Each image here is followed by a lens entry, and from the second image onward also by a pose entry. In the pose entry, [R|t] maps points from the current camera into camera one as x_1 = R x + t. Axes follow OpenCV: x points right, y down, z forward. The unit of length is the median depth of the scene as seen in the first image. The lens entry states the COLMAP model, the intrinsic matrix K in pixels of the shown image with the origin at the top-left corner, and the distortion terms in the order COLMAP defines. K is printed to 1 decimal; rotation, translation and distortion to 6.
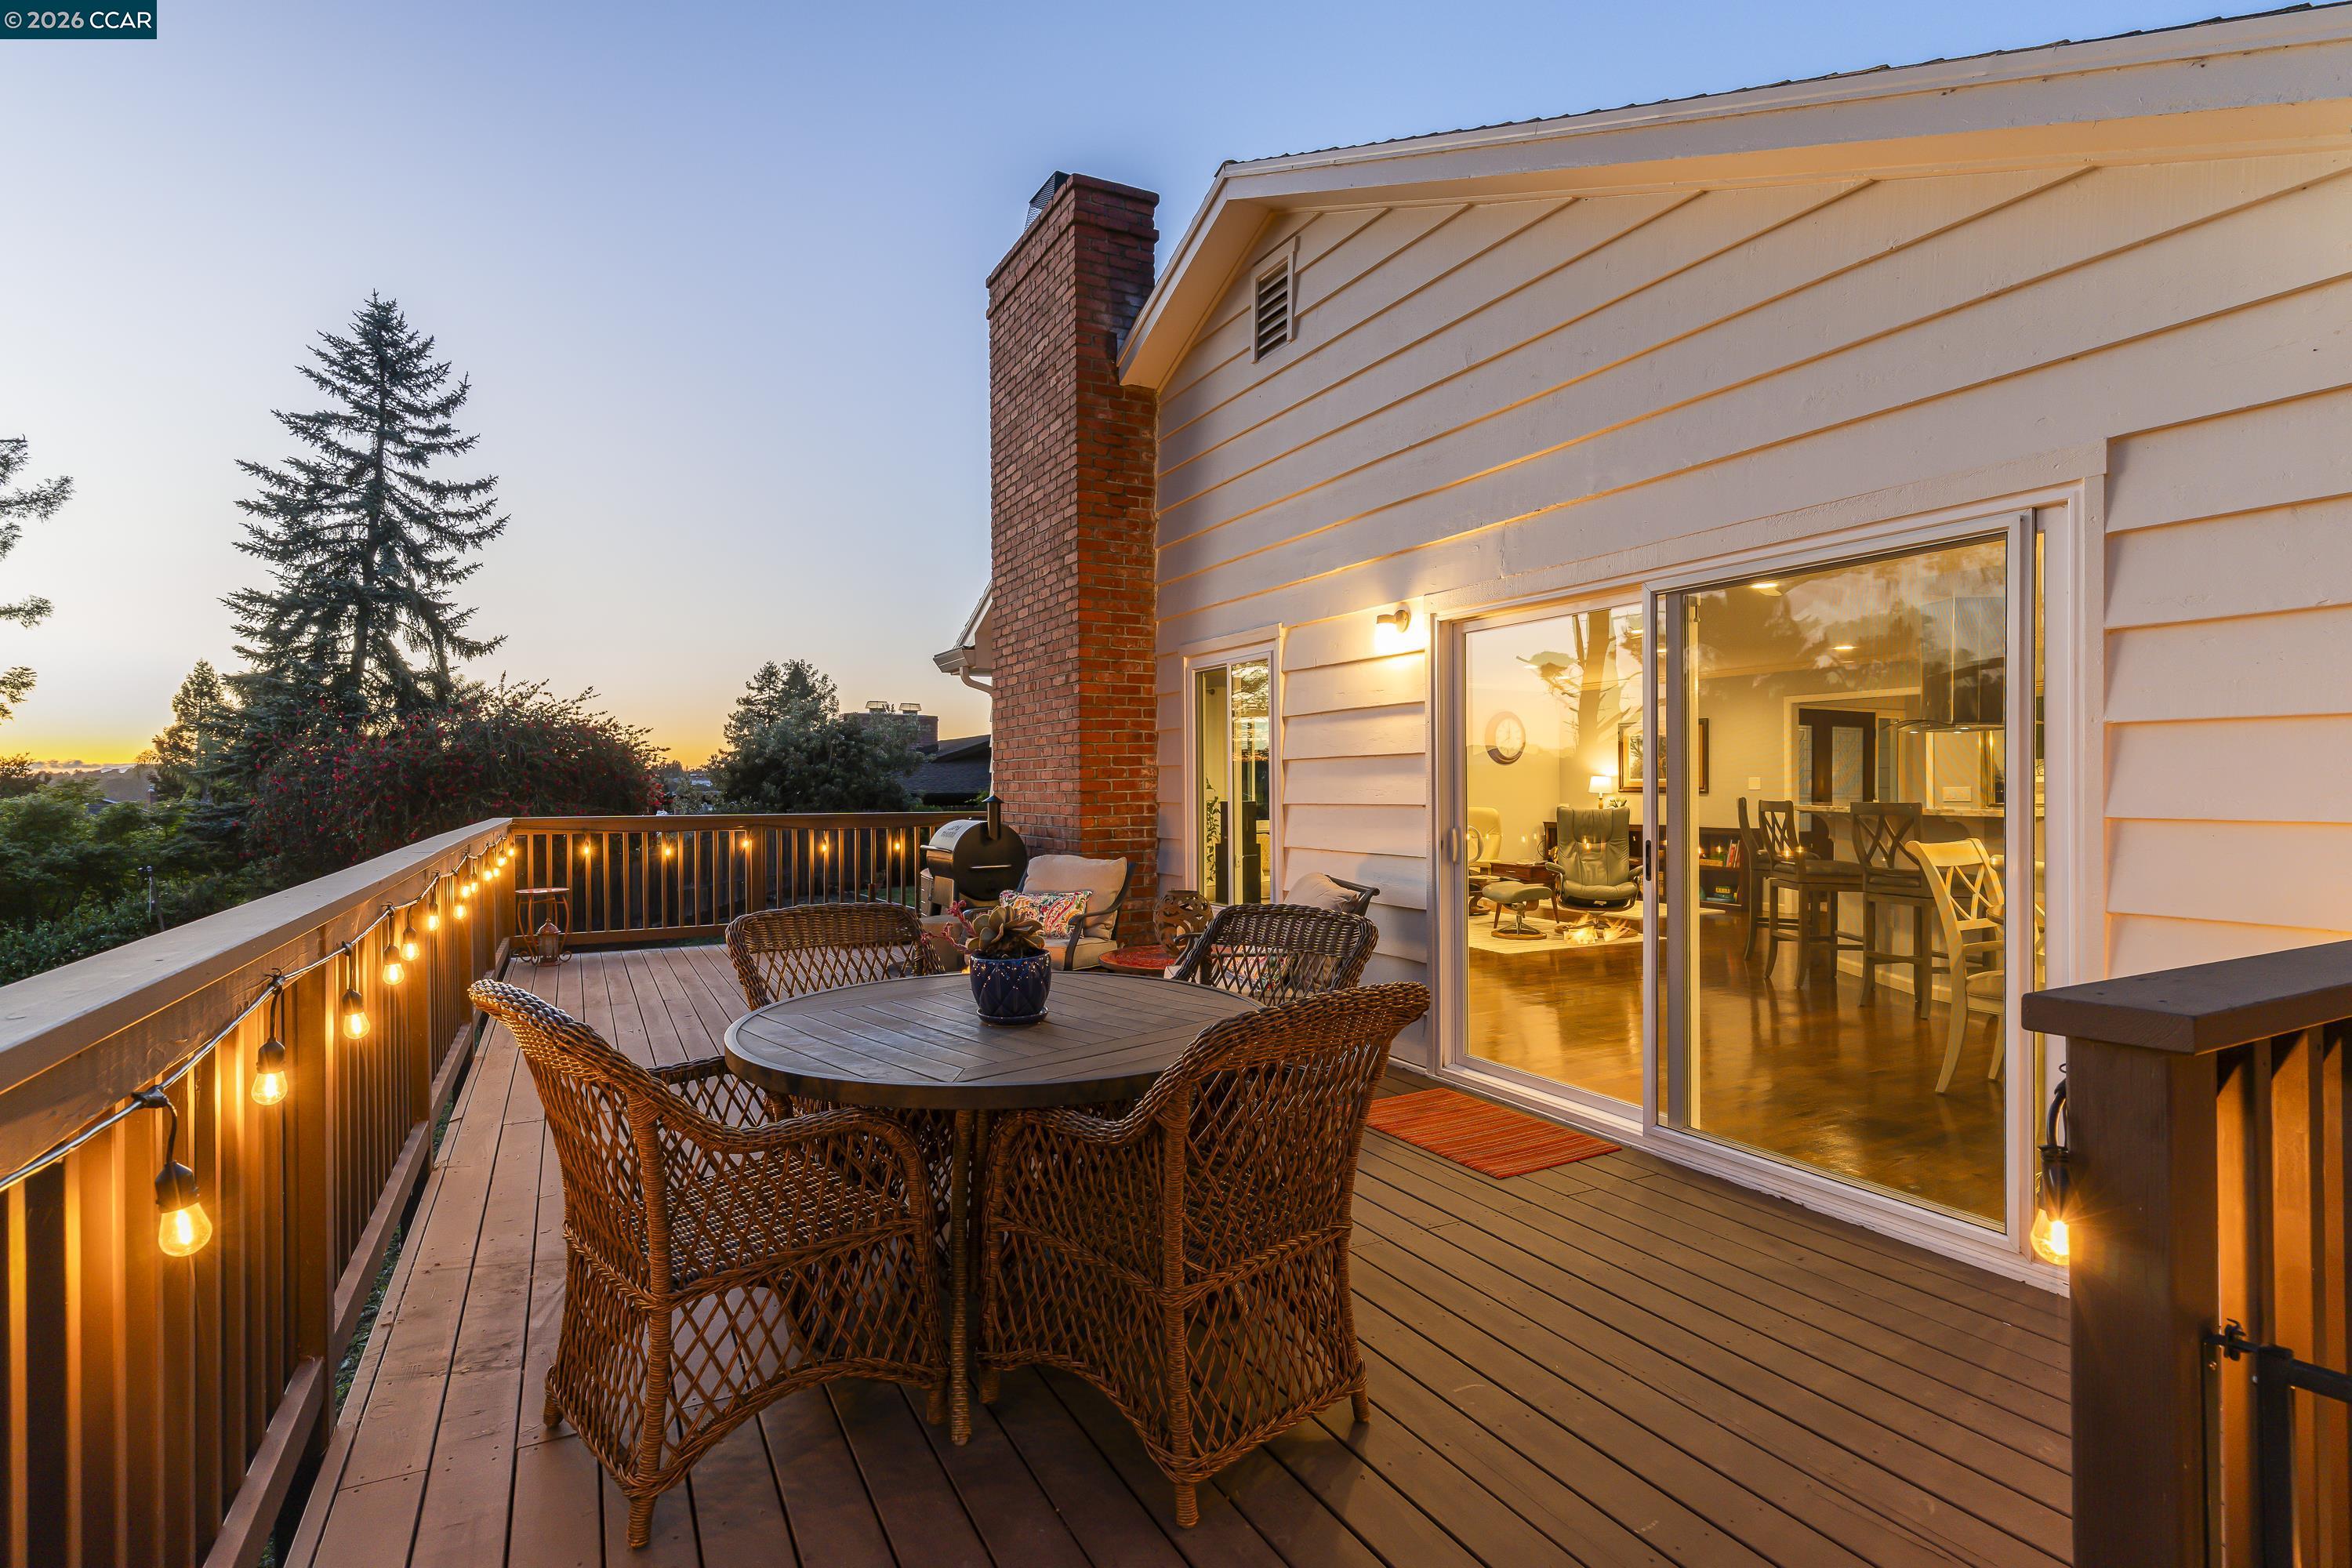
lens RADIAL K [[1124.7, 0, 1157.2], [0, 1124.7, 788.5], [0, 0, 1]] dist [-0.001486, 0.000605]
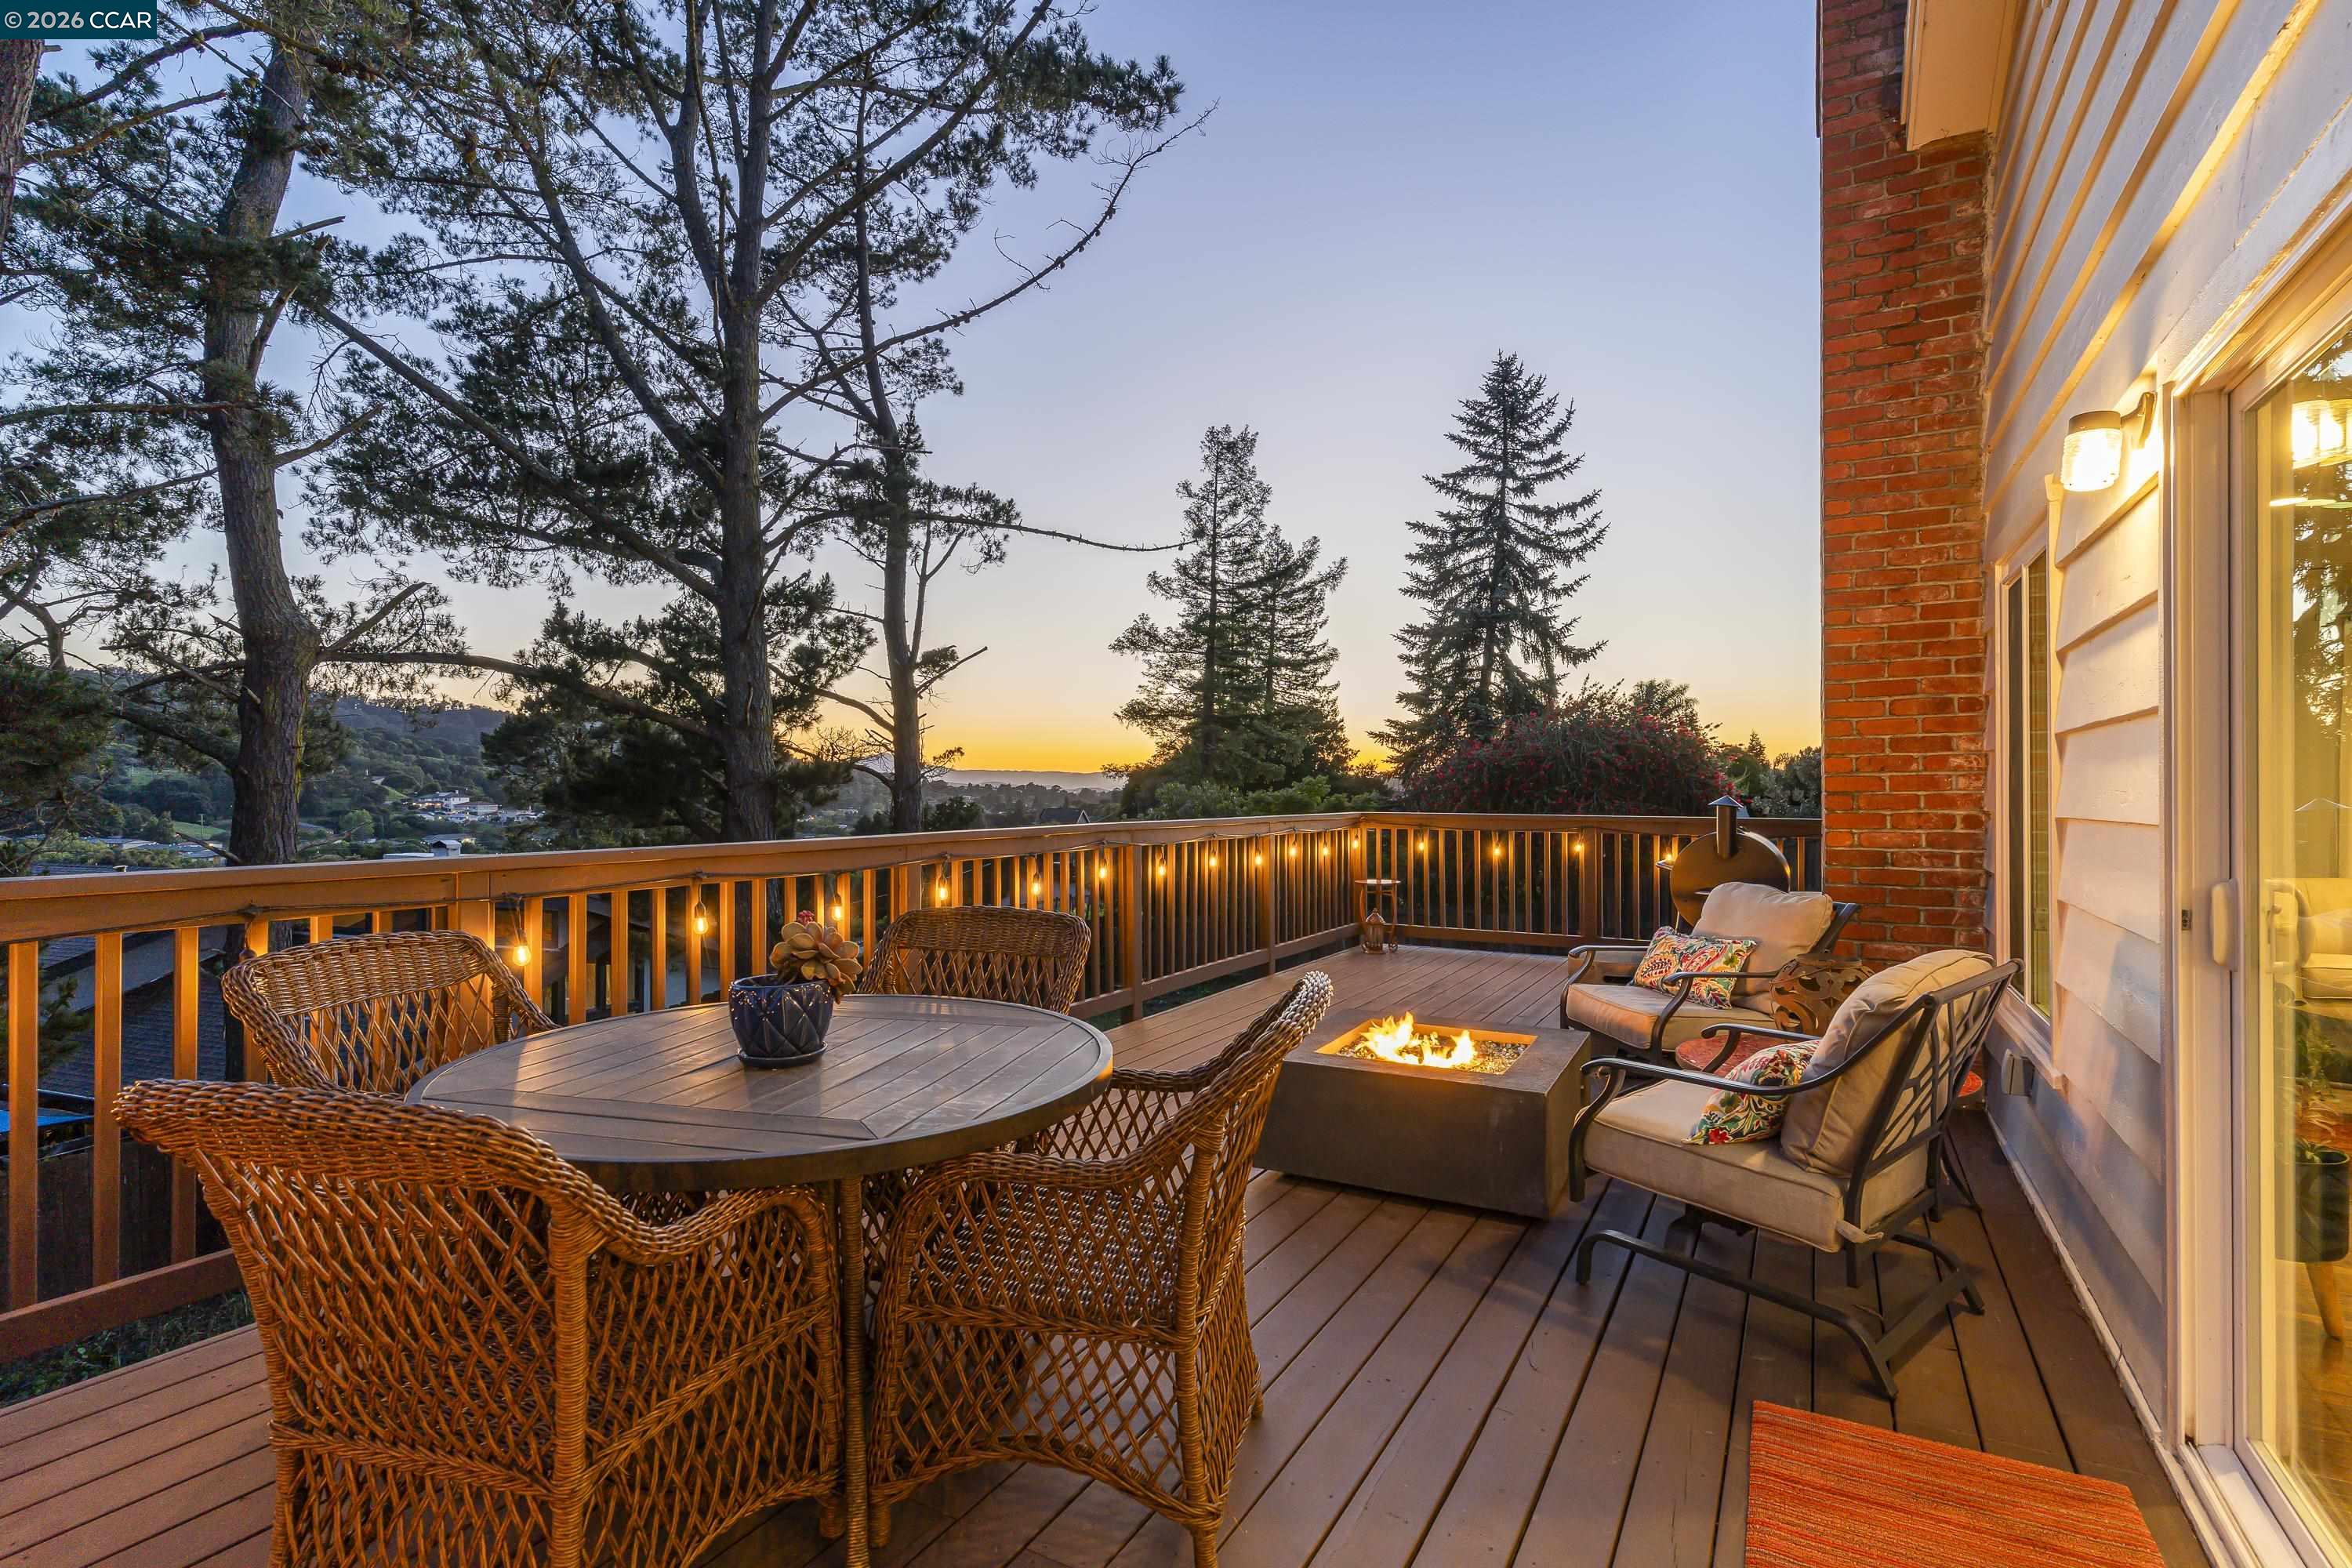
lens RADIAL K [[1124.7, 0, 1157.2], [0, 1124.7, 788.5], [0, 0, 1]] dist [-0.001486, 0.000605]
pose [[0.536196, 0.006901, -0.844065, 0.207454], [-0.006333, 0.999971, 0.004152, 0.000319], [0.844070, 0.003119, 0.536224, 0.227878]]
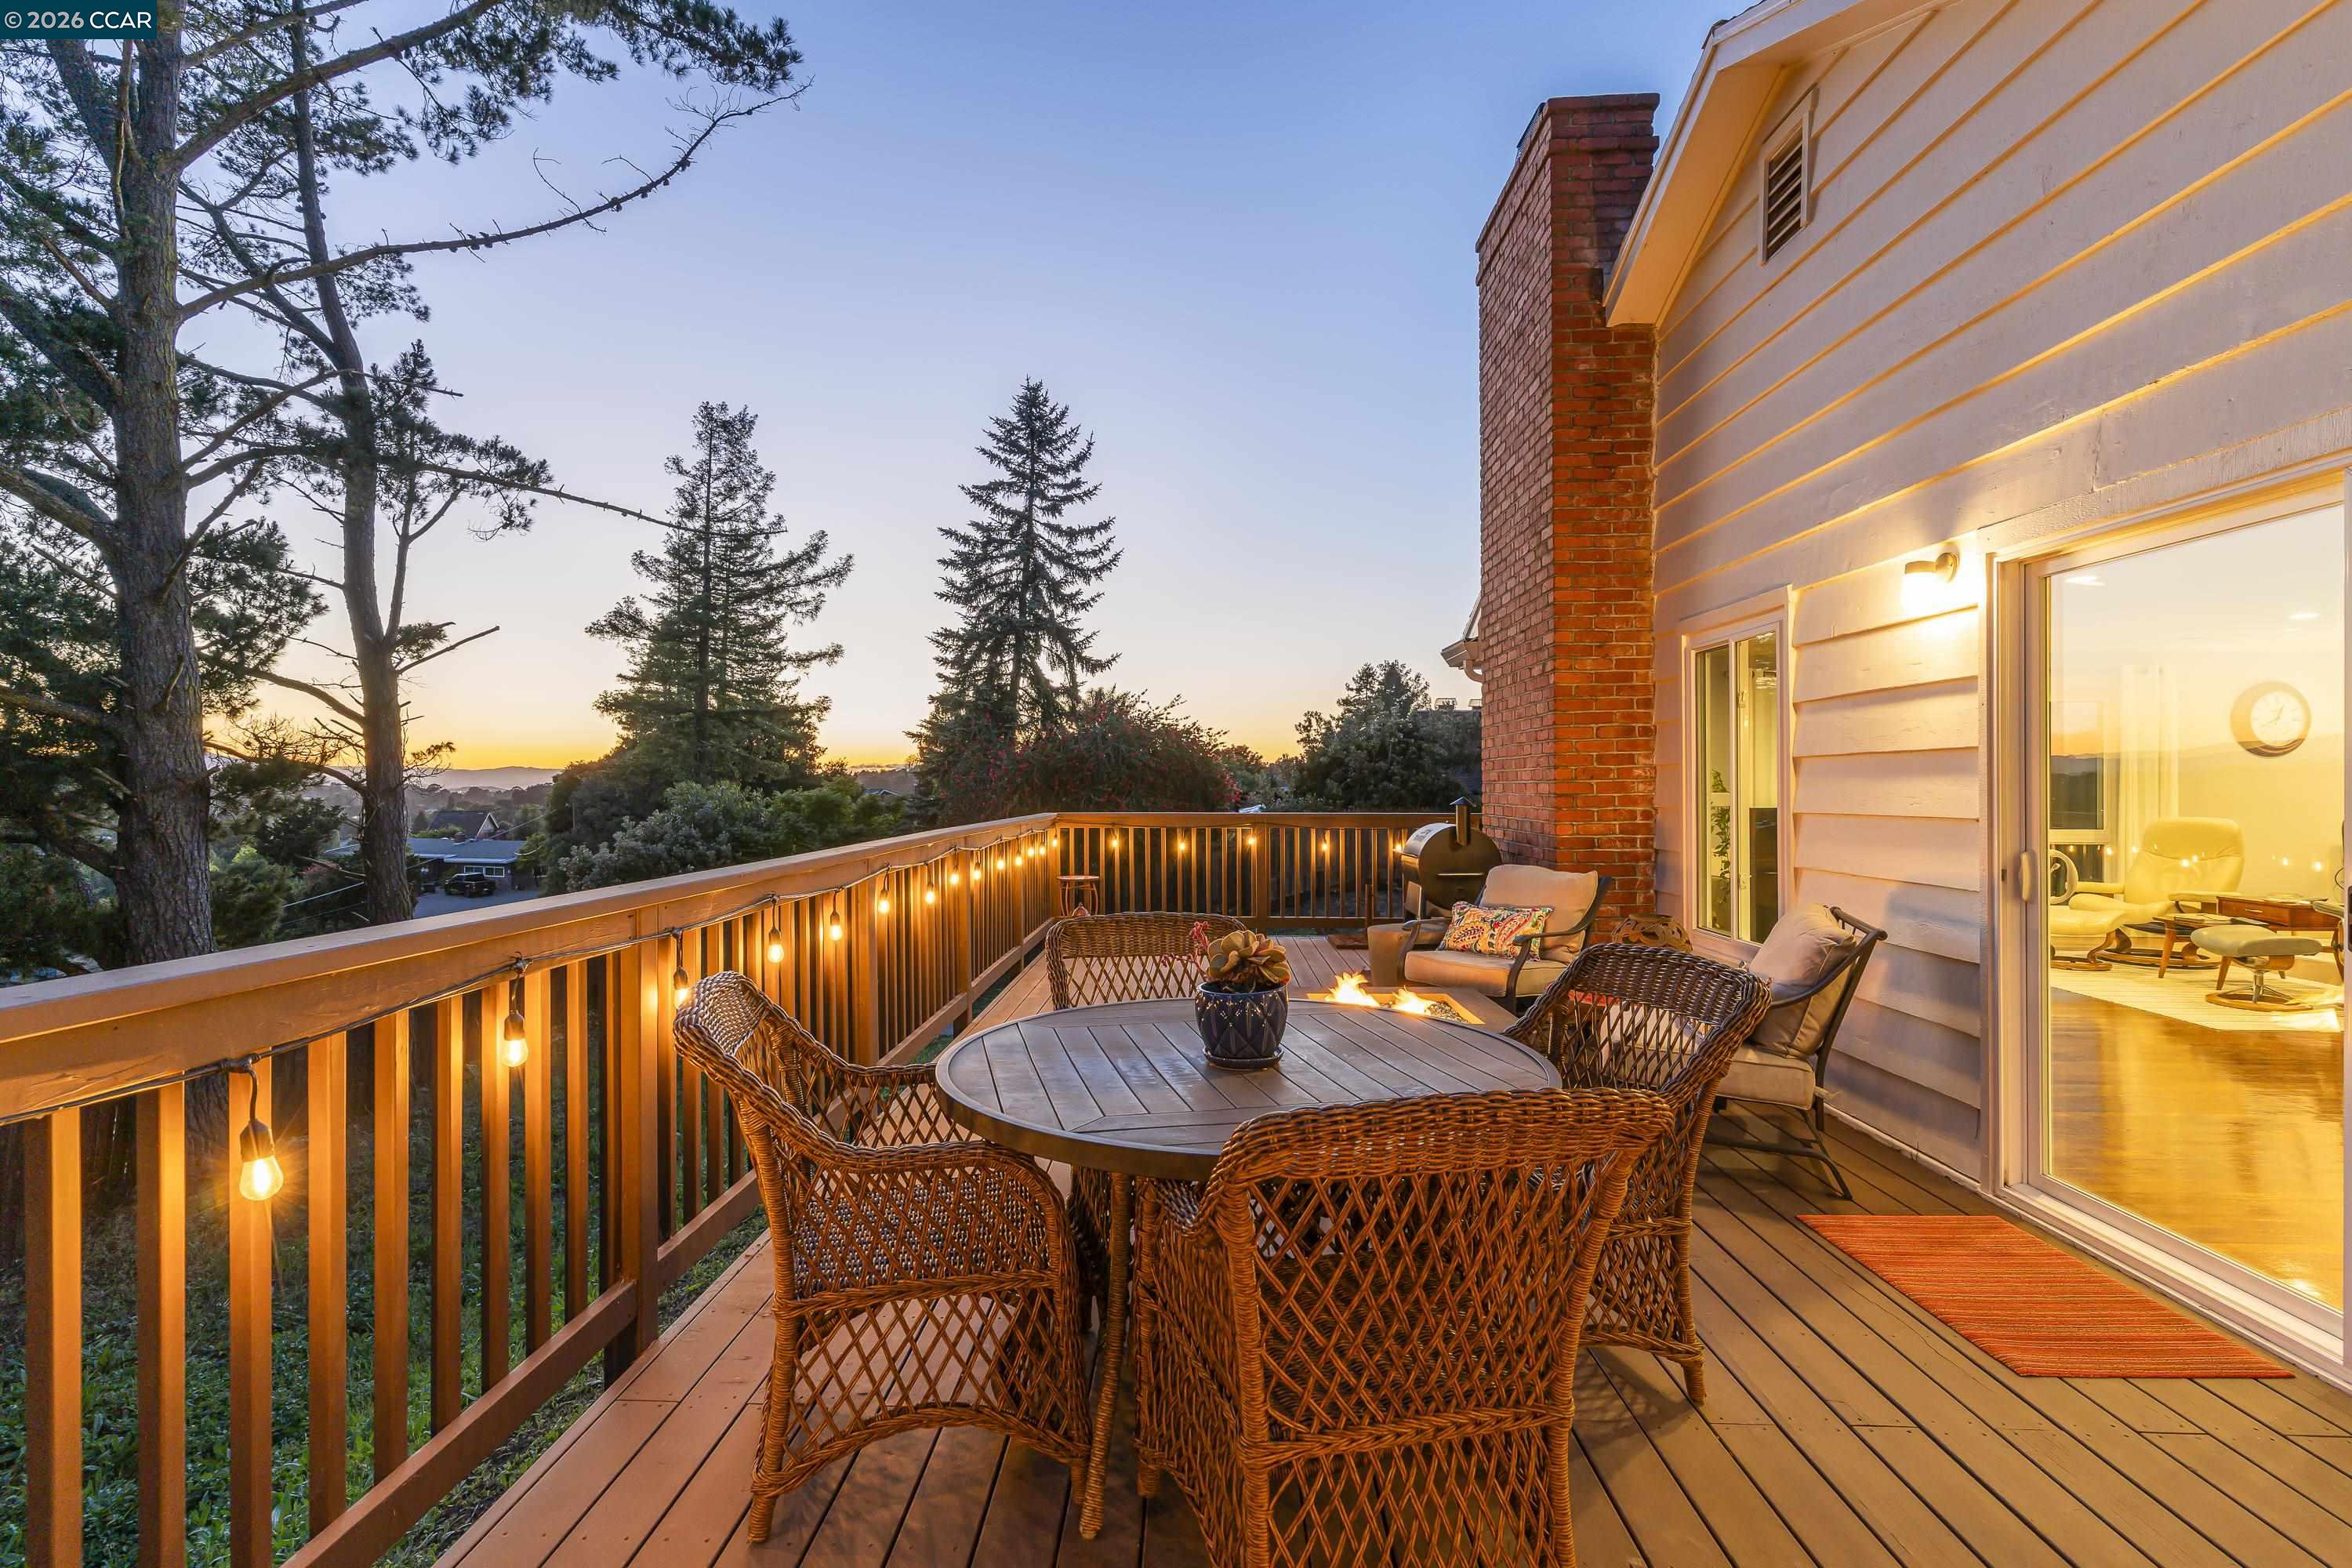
lens RADIAL K [[1112.8, 0, 1158.5], [0, 1112.8, 785.8], [0, 0, 1]] dist [0.000979, 0.000292]
pose [[0.867033, 0.003520, -0.498238, 0.072036], [-0.003019, 0.999994, 0.001810, -0.003445], [0.498241, -0.000065, 0.867039, 0.060563]]
